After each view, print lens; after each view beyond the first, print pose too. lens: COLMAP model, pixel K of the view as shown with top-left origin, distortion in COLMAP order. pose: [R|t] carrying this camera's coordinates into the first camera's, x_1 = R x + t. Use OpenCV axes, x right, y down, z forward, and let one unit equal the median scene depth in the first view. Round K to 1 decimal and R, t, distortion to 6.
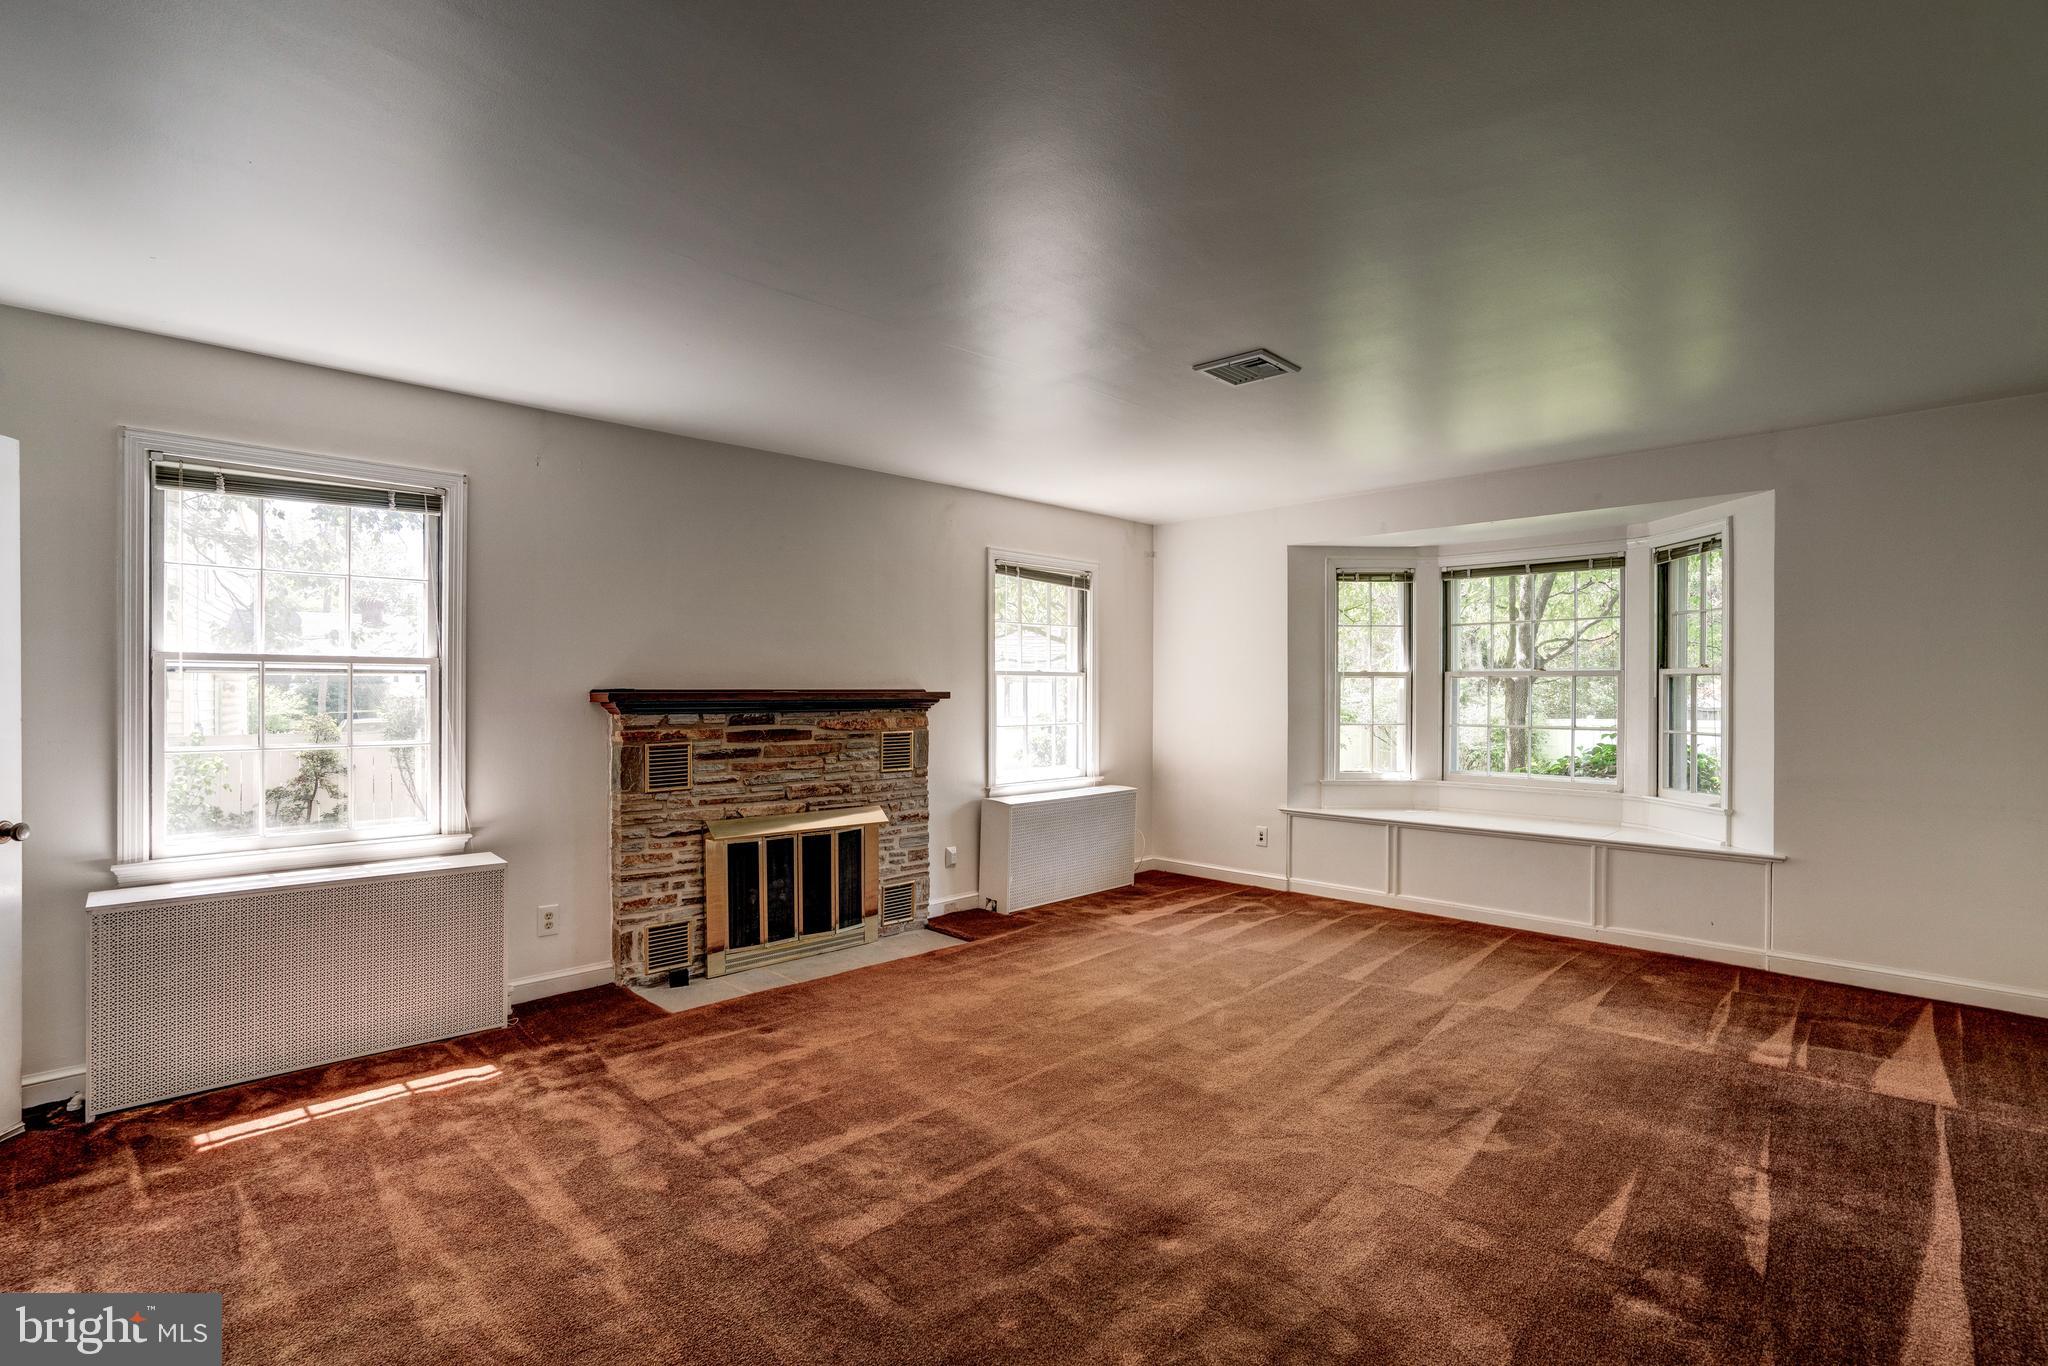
lens RADIAL K [[943.0, 0, 1026.4], [0, 943.0, 675.3], [0, 0, 1]] dist [-0.012522, 0.001195]
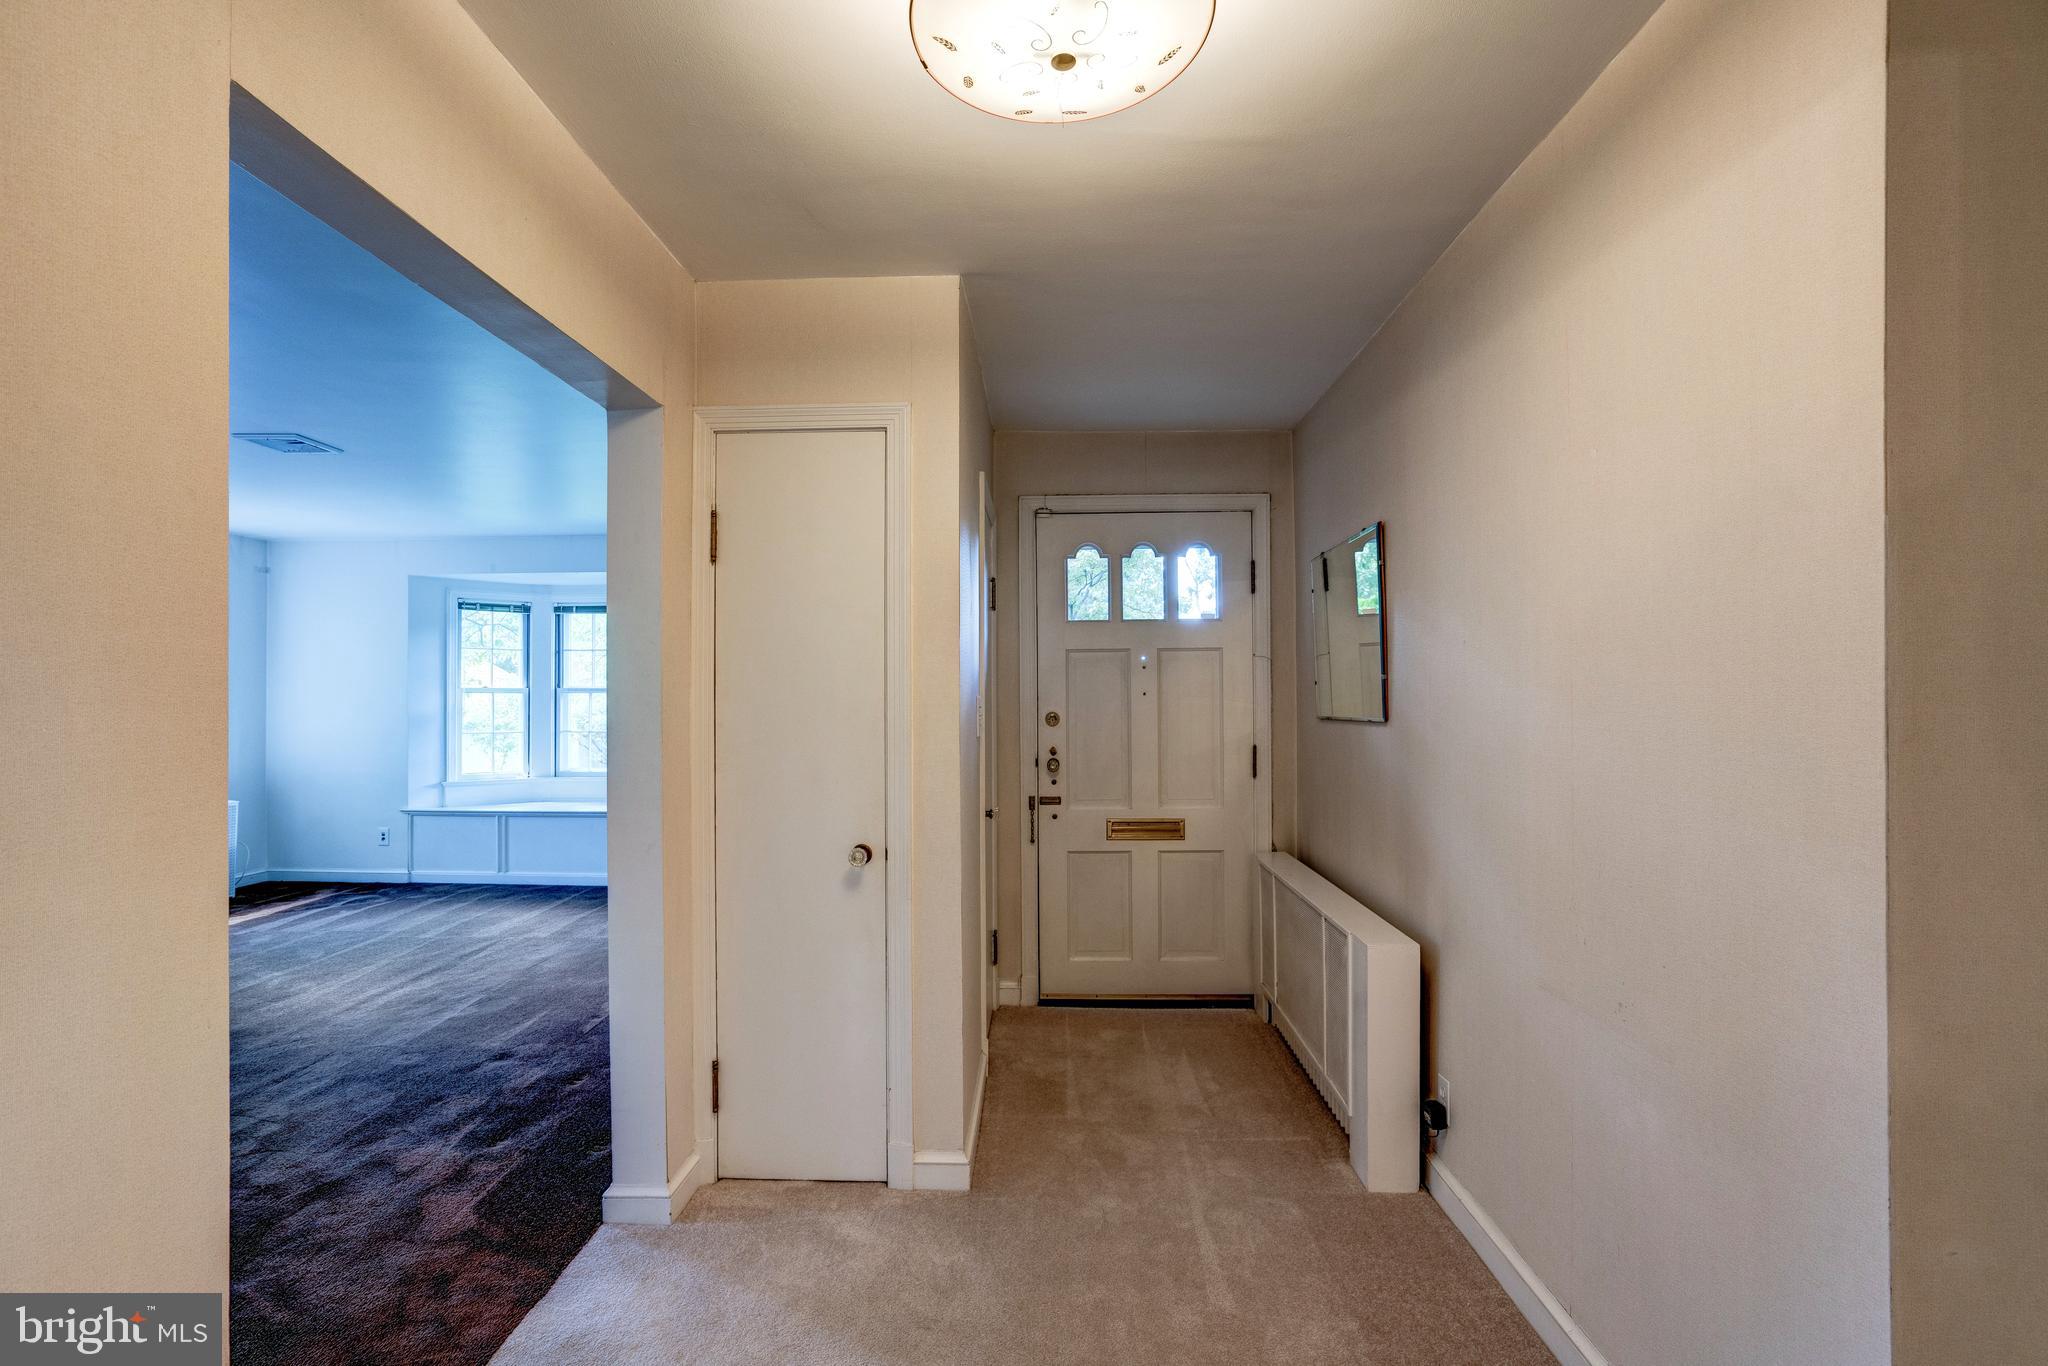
lens RADIAL K [[943.0, 0, 1009.9], [0, 943.0, 694.3], [0, 0, 1]] dist [-0.012522, 0.001195]
pose [[0.750601, 0.003407, 0.660747, 0.078005], [-0.008741, 0.999950, 0.004773, -0.006934], [-0.660698, -0.009358, 0.750593, -0.318524]]
